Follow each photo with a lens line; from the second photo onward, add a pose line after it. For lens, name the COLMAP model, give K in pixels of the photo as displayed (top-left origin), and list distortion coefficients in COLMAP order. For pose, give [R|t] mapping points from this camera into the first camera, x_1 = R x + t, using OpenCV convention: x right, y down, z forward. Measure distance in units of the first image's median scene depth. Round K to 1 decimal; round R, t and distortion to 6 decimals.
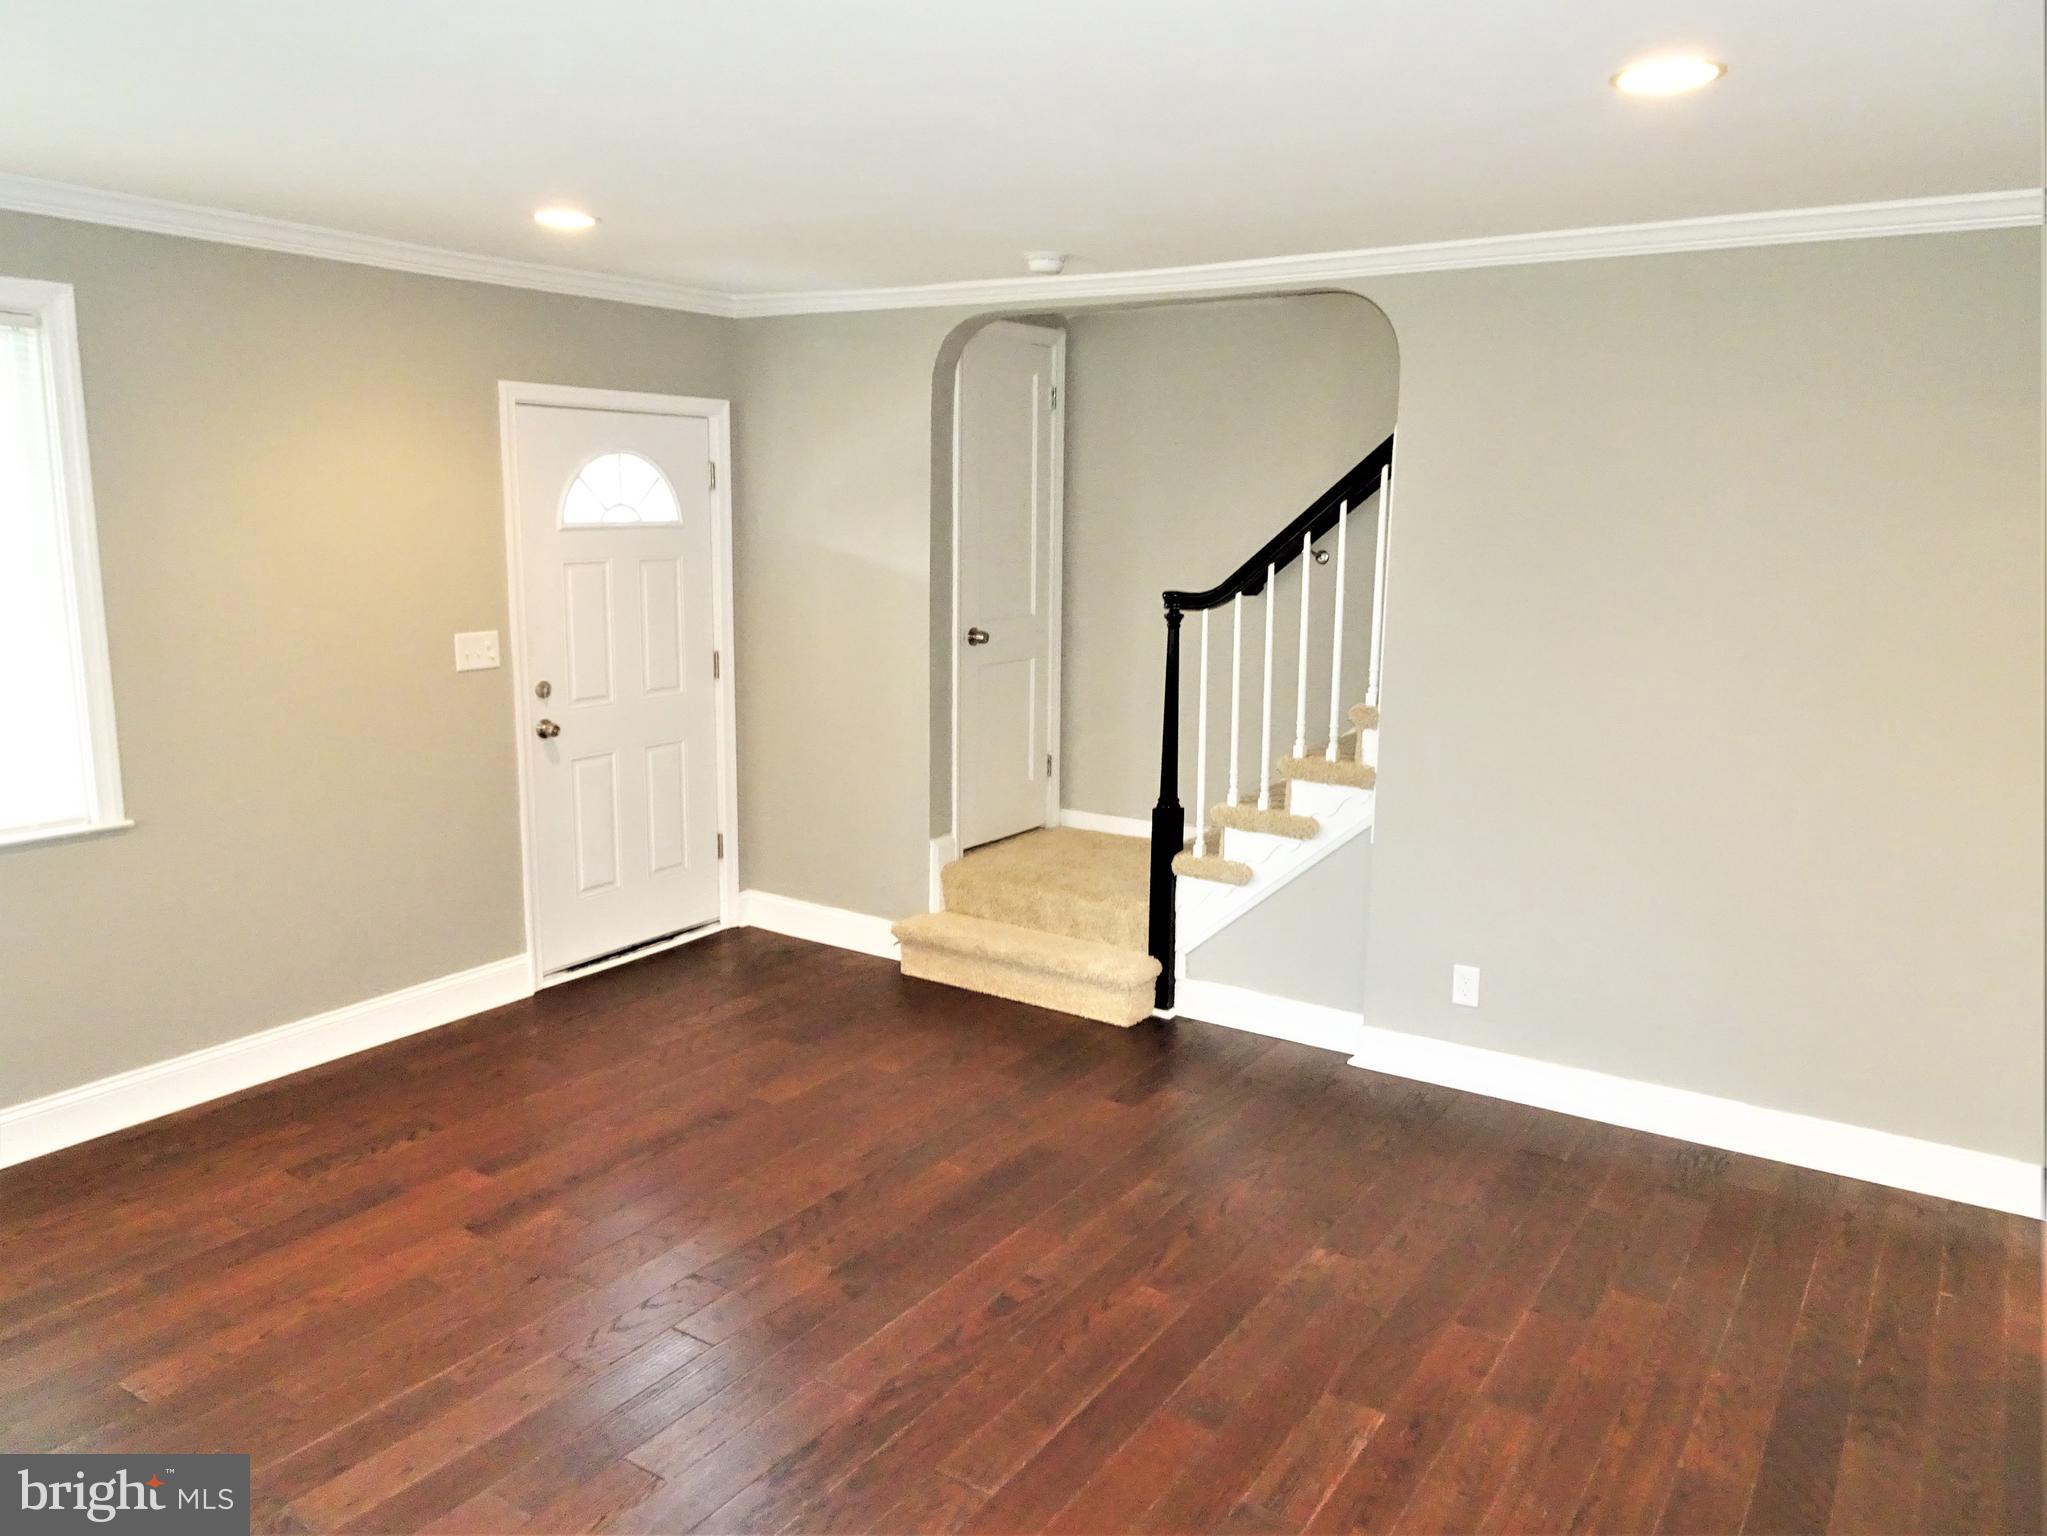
lens RADIAL K [[1578.2, 0, 1023.5], [0, 1578.2, 768.0], [0, 0, 1]] dist [0.006263, 0.004852]
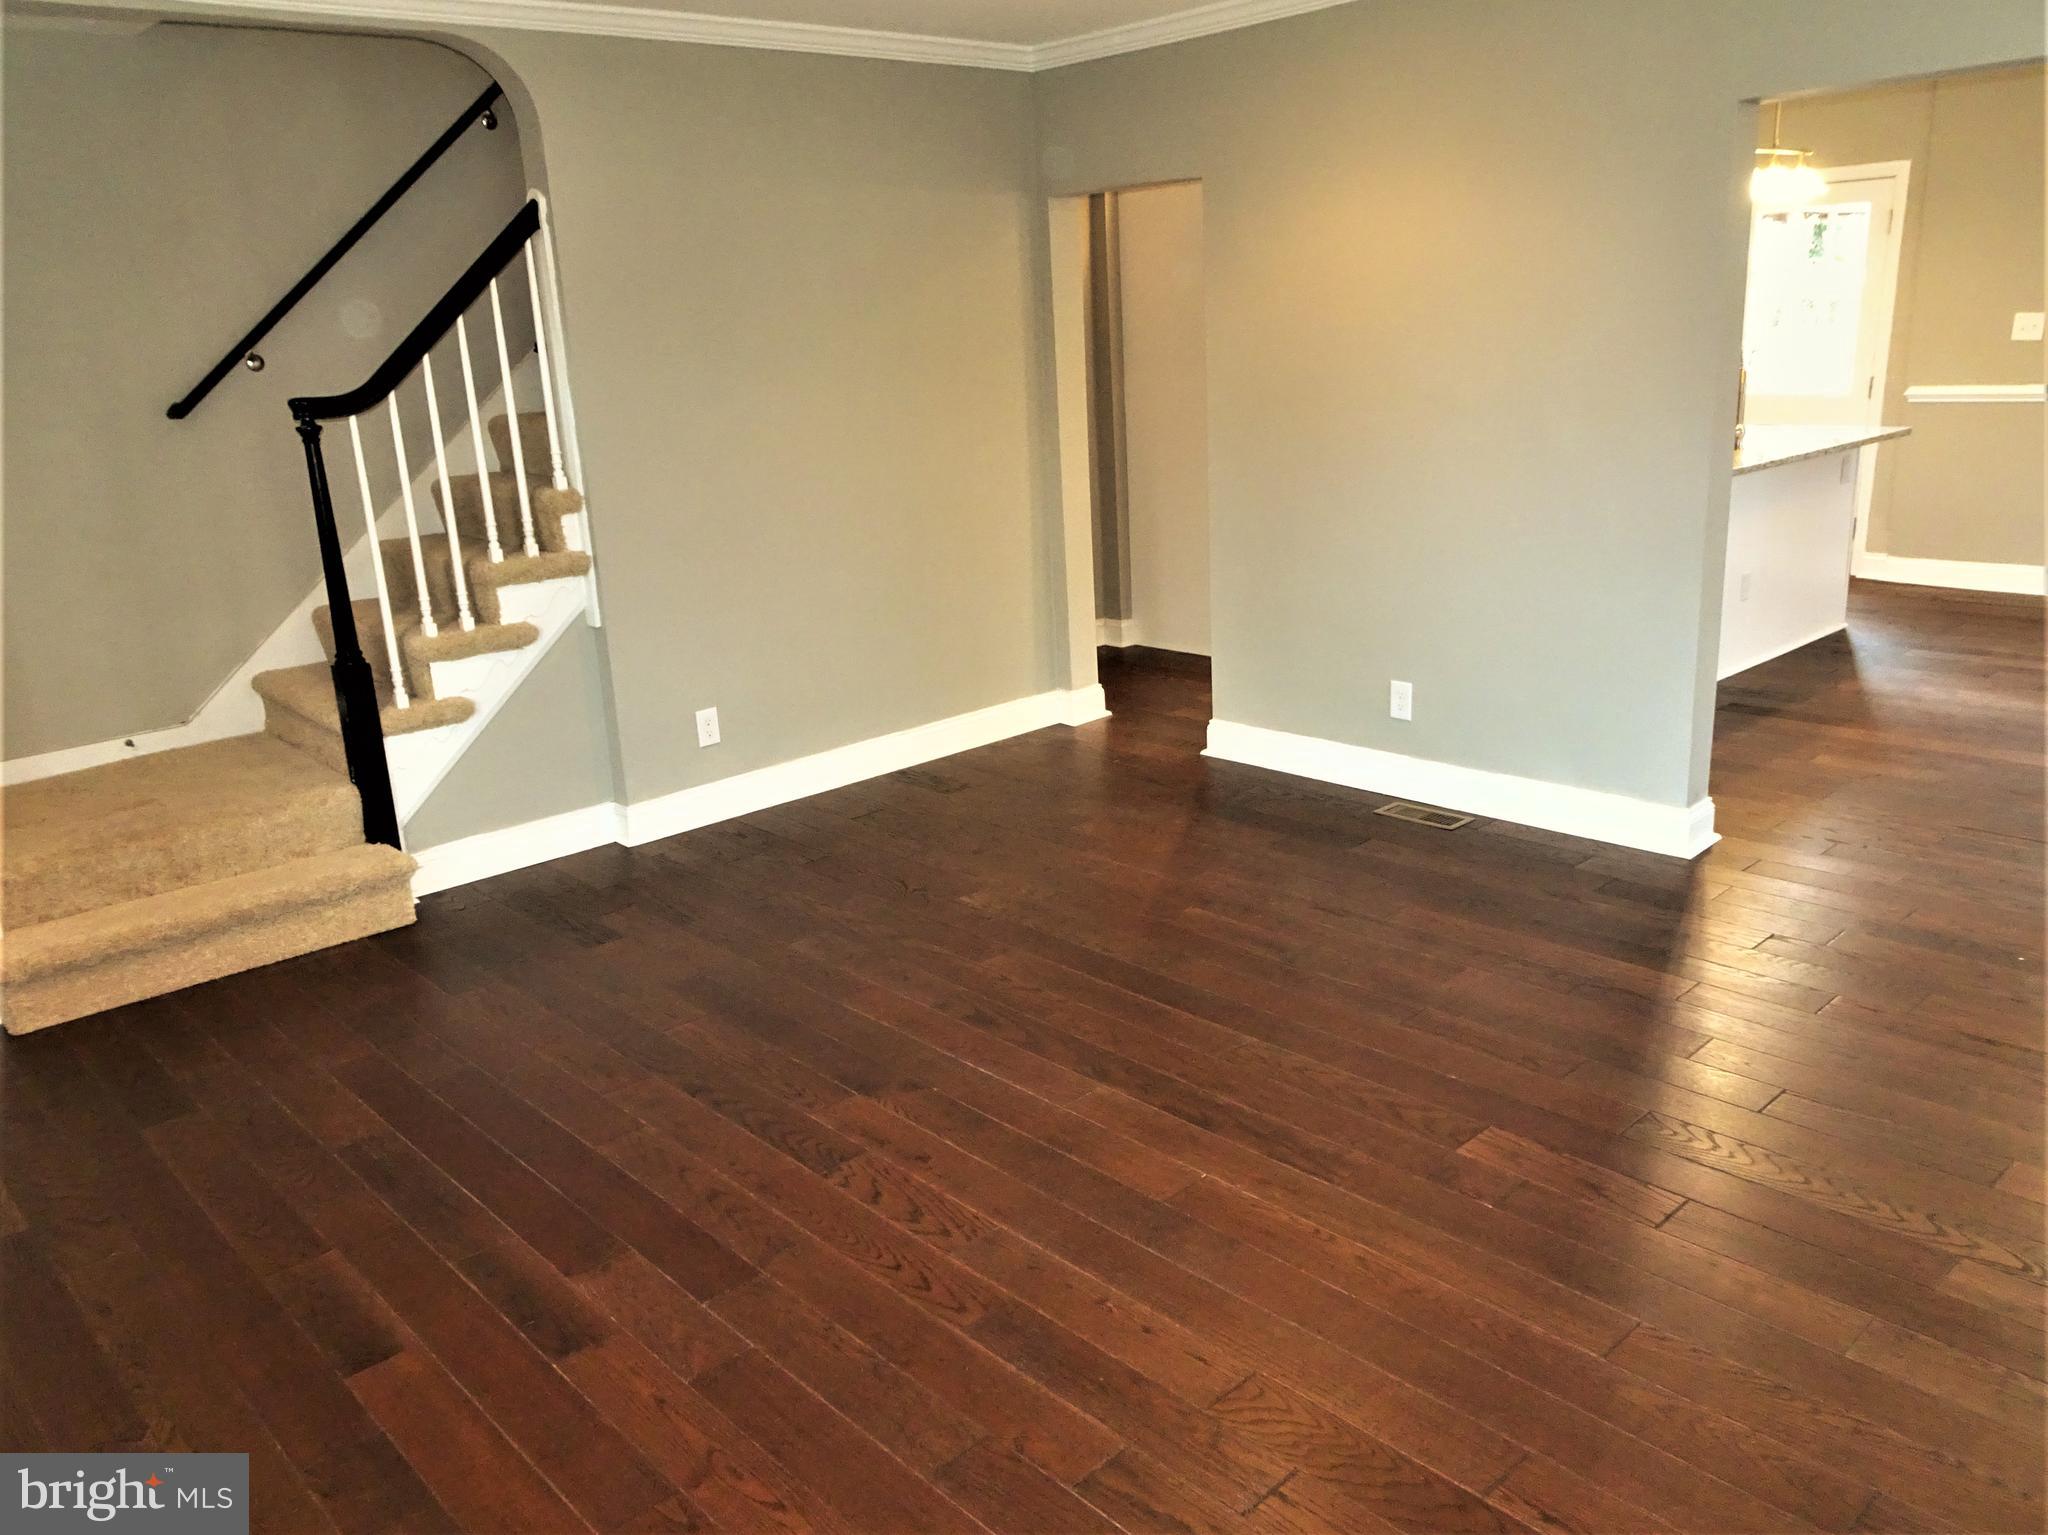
lens RADIAL K [[1595.5, 0, 1056.9], [0, 1595.5, 763.2], [0, 0, 1]] dist [0.098042, 0.003375]
pose [[0.234526, -0.297713, 0.925400, -0.685136], [0.229746, 0.941957, 0.244814, -0.054382], [-0.944571, 0.155192, 0.289311, 0.440568]]
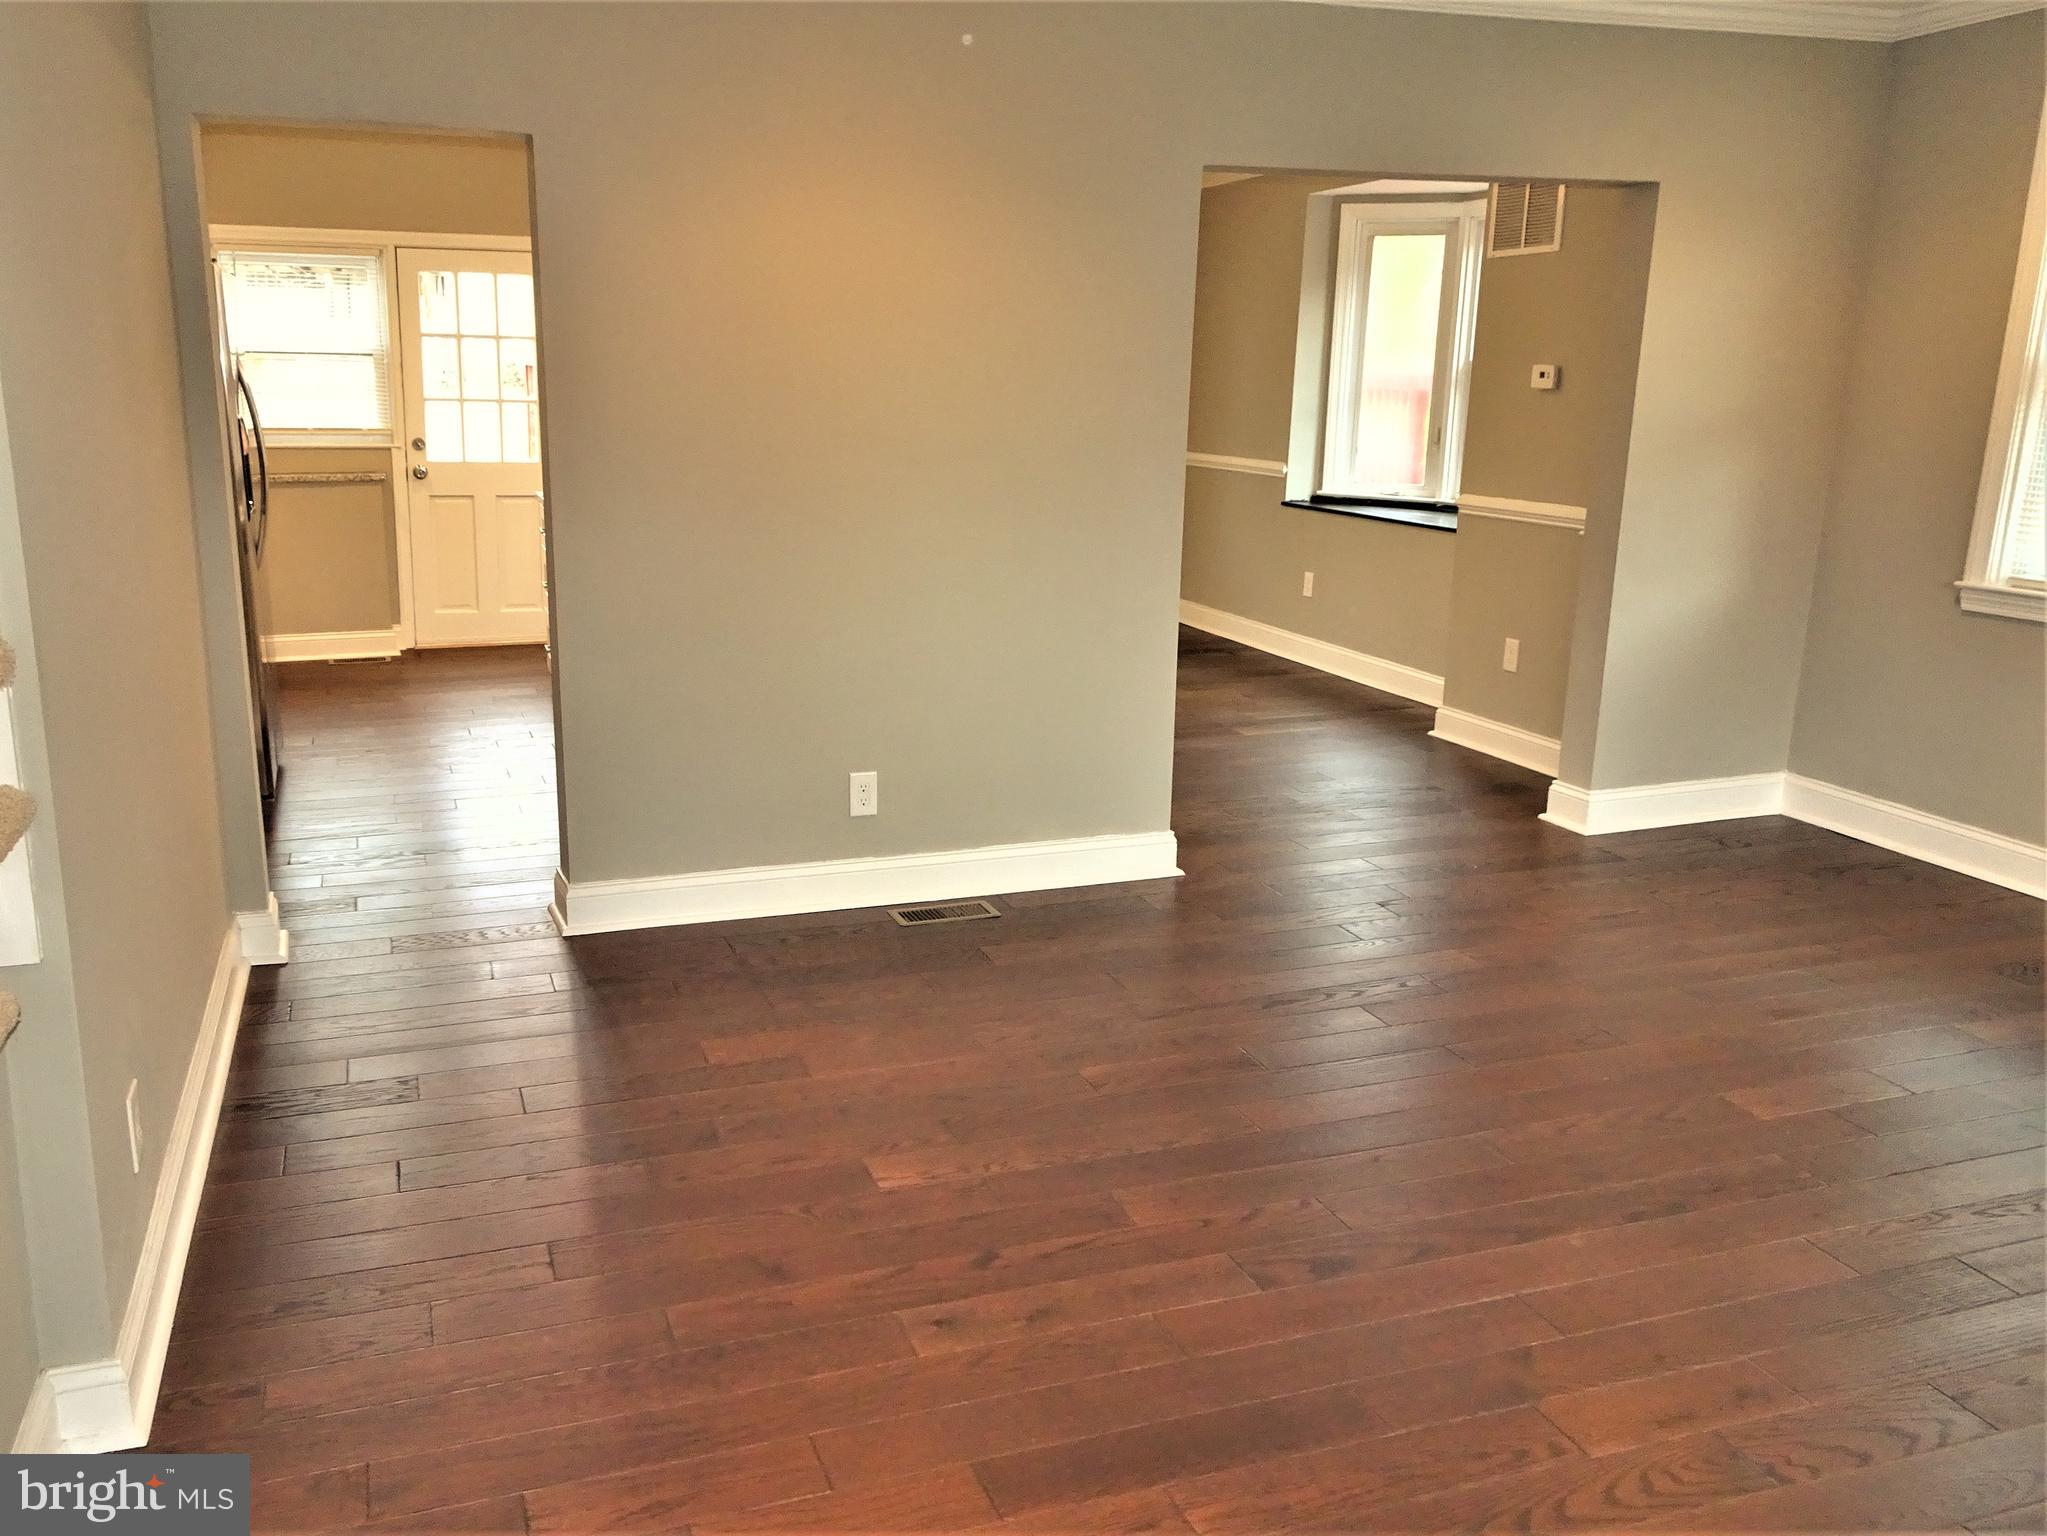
lens RADIAL K [[1621.7, 0, 918.2], [0, 1621.7, 769.1], [0, 0, 1]] dist [0.015352, 0.004140]
pose [[-0.783691, -0.173239, 0.596504, -0.204441], [0.091191, 0.917827, 0.386366, -0.144499], [-0.614421, 0.357187, -0.703494, 1.144521]]
